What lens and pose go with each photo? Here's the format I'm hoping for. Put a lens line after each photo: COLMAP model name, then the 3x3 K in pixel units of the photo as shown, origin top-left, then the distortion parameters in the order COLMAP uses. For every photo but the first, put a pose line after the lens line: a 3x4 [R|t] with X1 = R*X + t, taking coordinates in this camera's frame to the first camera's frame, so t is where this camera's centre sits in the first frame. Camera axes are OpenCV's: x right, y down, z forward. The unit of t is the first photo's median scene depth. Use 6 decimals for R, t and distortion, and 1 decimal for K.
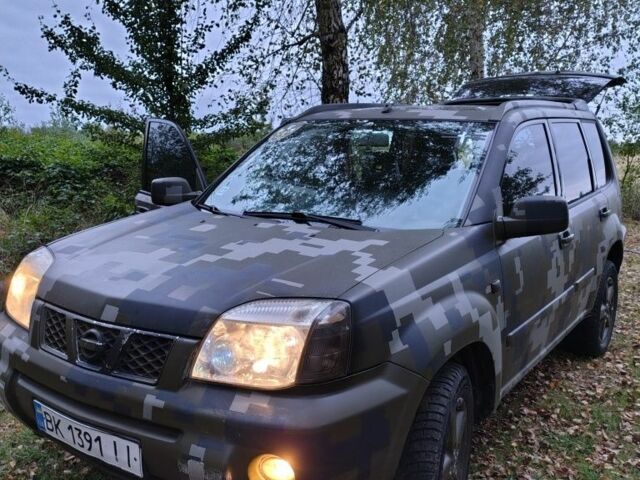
lens RADIAL K [[665.4, 0, 320.0], [0, 665.4, 240.0], [0, 0, 1]] dist [0.128160, -0.245417]
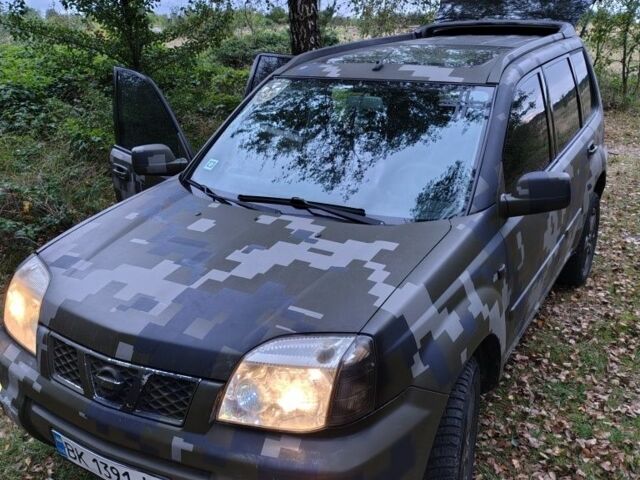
lens RADIAL K [[664.9, 0, 327.9], [0, 664.9, 236.9], [0, 0, 1]] dist [0.125125, -0.237039]
pose [[0.996612, -0.056533, 0.059736, -0.054782], [0.045144, 0.983130, 0.177251, -0.173027], [-0.068749, -0.173953, 0.982351, 0.041338]]
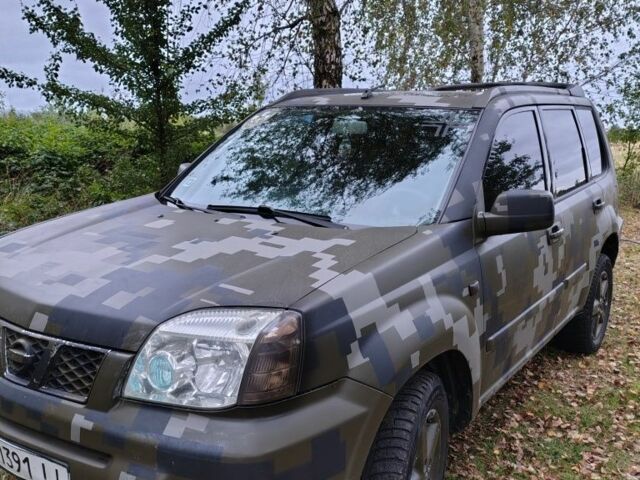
lens RADIAL K [[663.7, 0, 326.0], [0, 663.7, 242.2], [0, 0, 1]] dist [0.118613, -0.225201]
pose [[0.999996, 0.001602, 0.002350, 0.056082], [-0.001661, 0.999686, 0.024987, -0.017004], [-0.002309, -0.024991, 0.999685, 0.082012]]
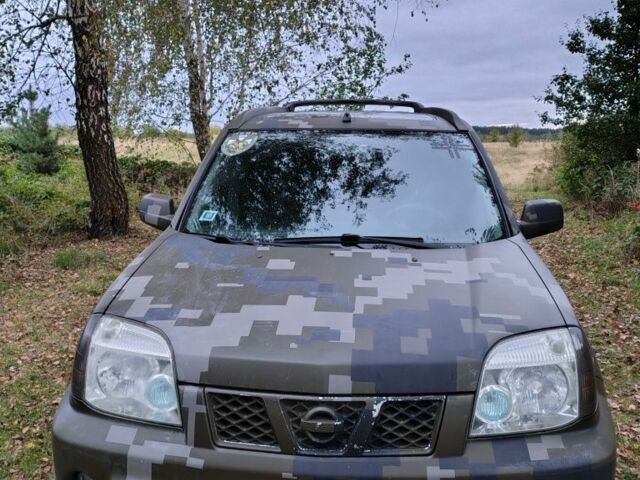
lens RADIAL K [[665.4, 0, 320.0], [0, 665.4, 240.0], [0, 0, 1]] dist [0.128160, -0.245417]
pose [[0.857943, -0.103264, 0.503259, -0.599808], [0.090070, 0.994652, 0.050544, -0.095264], [-0.505787, 0.001965, 0.862656, 0.230086]]
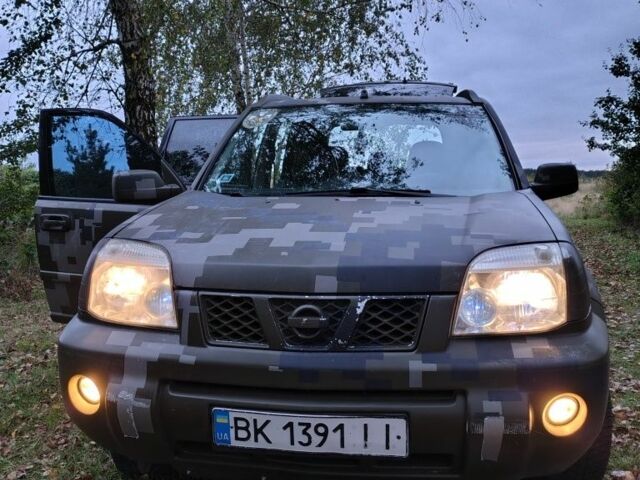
lens RADIAL K [[663.7, 0, 326.0], [0, 663.7, 242.2], [0, 0, 1]] dist [0.118613, -0.225201]
pose [[0.891879, -0.074658, 0.446070, -0.563224], [0.094550, 0.995267, -0.022467, 0.059737], [-0.442281, 0.062214, 0.894716, 0.178506]]
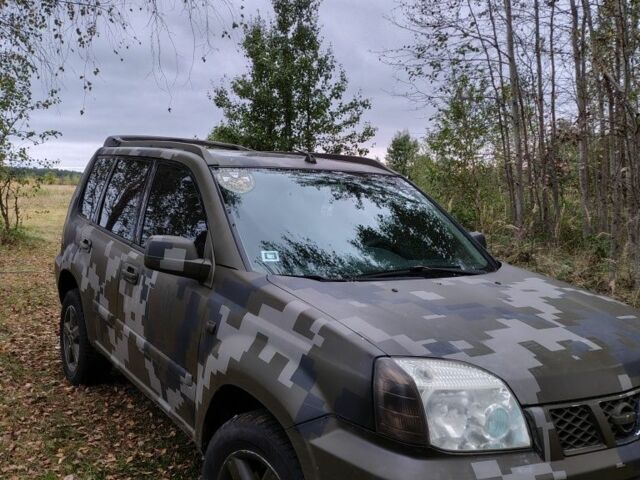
lens RADIAL K [[664.9, 0, 327.9], [0, 664.9, 236.9], [0, 0, 1]] dist [0.125125, -0.237039]
pose [[0.354031, -0.082930, 0.931550, -1.148296], [0.104706, 0.993313, 0.048635, -0.169837], [-0.929354, 0.080320, 0.360347, 0.836618]]
